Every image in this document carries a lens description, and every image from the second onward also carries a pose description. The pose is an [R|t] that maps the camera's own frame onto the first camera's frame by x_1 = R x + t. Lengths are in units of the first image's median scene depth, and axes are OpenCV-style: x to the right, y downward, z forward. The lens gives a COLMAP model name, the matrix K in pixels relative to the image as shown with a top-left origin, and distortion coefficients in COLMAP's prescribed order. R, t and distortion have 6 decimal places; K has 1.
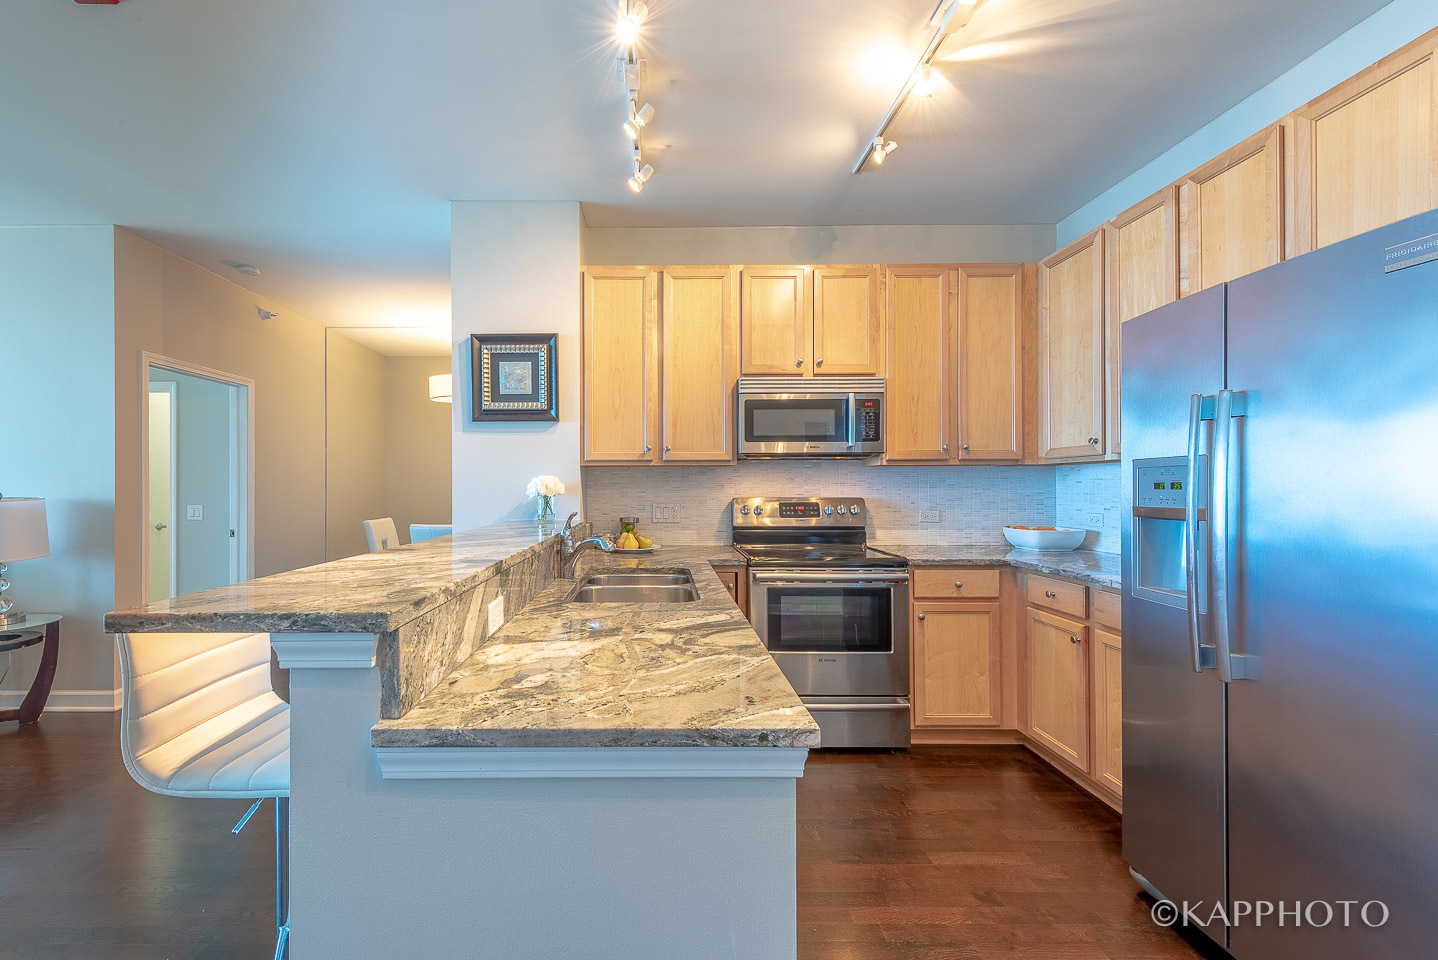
lens RADIAL K [[577.1, 0, 675.5], [0, 577.1, 483.1], [0, 0, 1]] dist [0.010461, -0.000072]
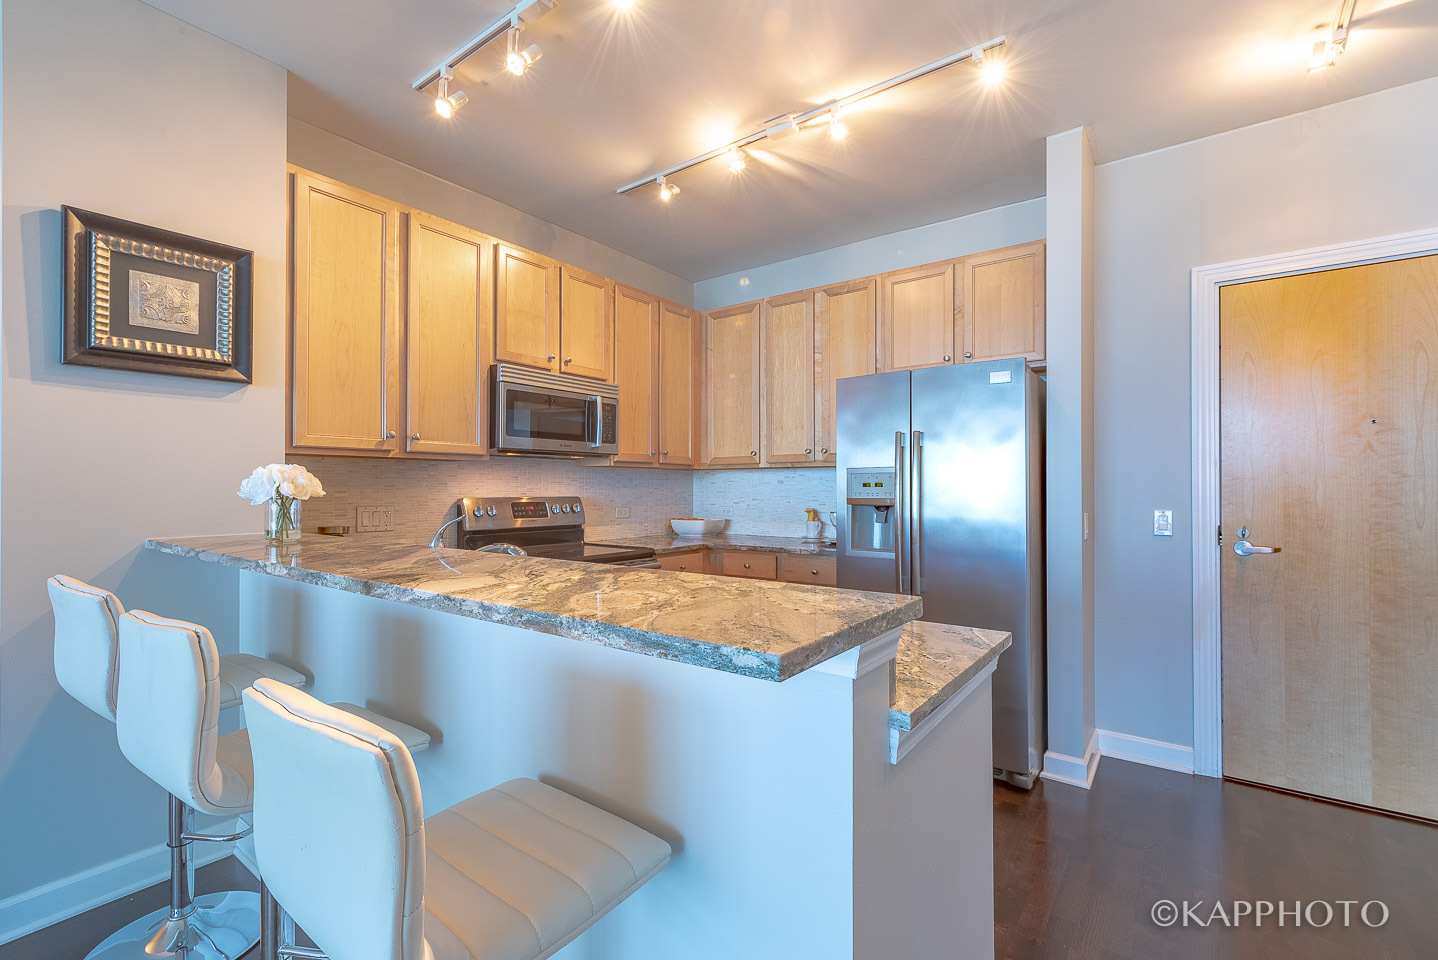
lens RADIAL K [[597.7, 0, 716.4], [0, 597.7, 482.6], [0, 0, 1]] dist [0.001980, -0.000014]
pose [[0.623780, 0.008966, 0.781548, -0.399235], [-0.005958, 0.999960, -0.006717, 0.006652], [-0.781577, -0.000466, 0.623808, 0.155873]]
